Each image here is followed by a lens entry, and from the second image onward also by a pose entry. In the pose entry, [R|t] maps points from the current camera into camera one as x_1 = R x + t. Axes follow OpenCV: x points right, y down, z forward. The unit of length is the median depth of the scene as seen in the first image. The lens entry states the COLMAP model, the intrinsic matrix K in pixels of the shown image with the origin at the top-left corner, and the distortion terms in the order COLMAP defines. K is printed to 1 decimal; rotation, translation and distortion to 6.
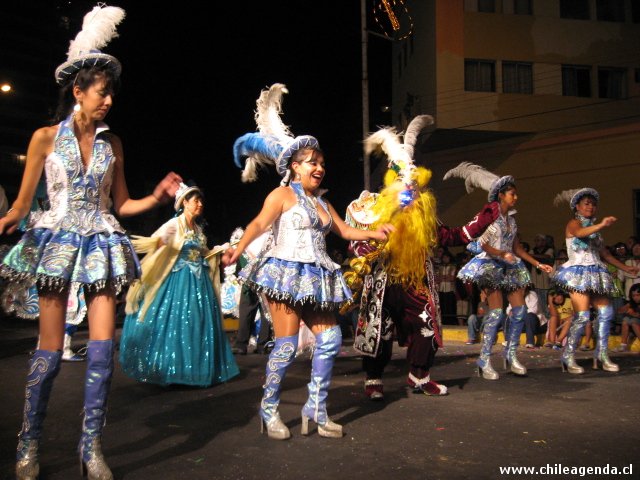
lens RADIAL K [[662.5, 0, 317.9], [0, 662.5, 240.4], [0, 0, 1]] dist [-0.111933, 0.000000]
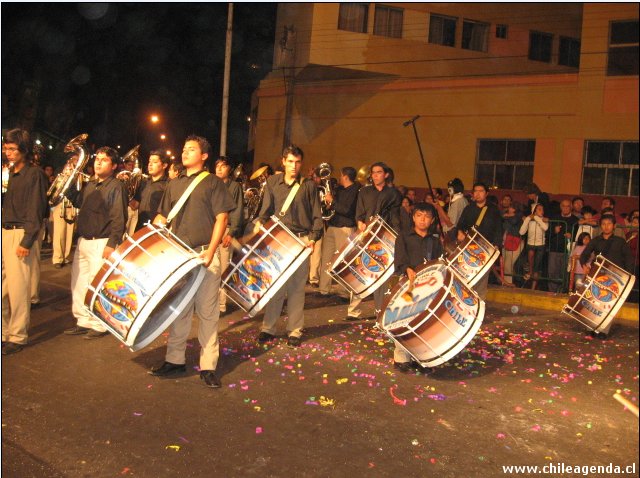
lens RADIAL K [[662.5, 0, 317.1], [0, 662.5, 239.9], [0, 0, 1]] dist [-0.111933, 0.000000]
pose [[0.983032, 0.053895, 0.175339, 0.024542], [-0.078272, 0.987718, 0.135229, -0.033136], [-0.165897, -0.146659, 0.975177, -0.073392]]
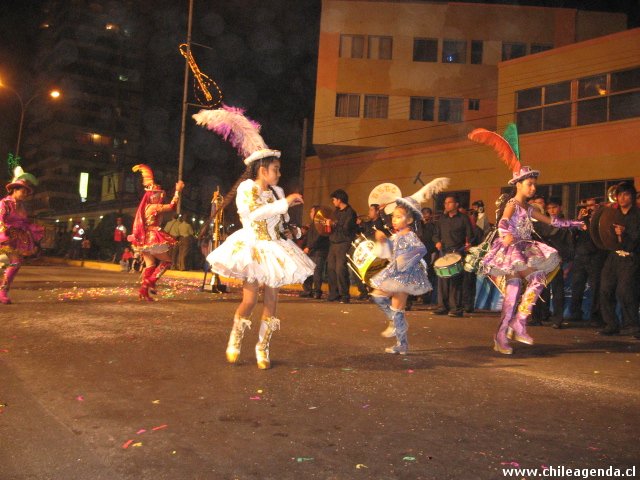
lens RADIAL K [[662.5, 0, 325.4], [0, 662.5, 235.0], [0, 0, 1]] dist [-0.111933, 0.000000]
pose [[0.991326, 0.036627, -0.126220, 0.387268], [-0.032543, 0.998883, 0.034270, -0.024472], [0.127334, -0.029865, 0.991410, -0.399972]]
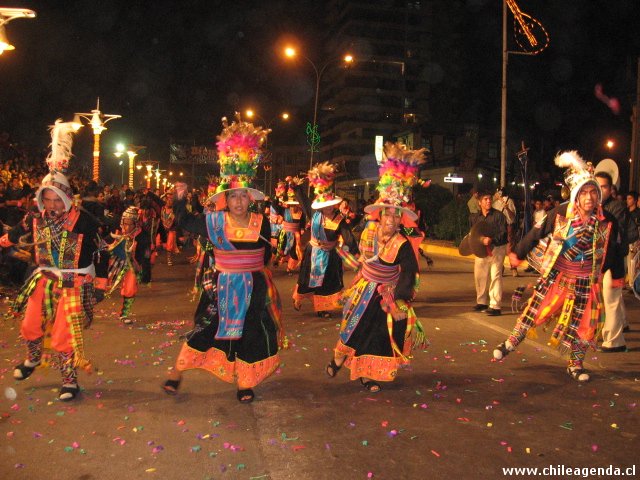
lens RADIAL K [[662.5, 0, 320.6], [0, 662.5, 235.7], [0, 0, 1]] dist [-0.111933, 0.000000]
pose [[0.844906, 0.037068, -0.533628, 0.291868], [0.023435, 0.994073, 0.106158, -0.045545], [0.534401, -0.102199, 0.839030, -0.267676]]
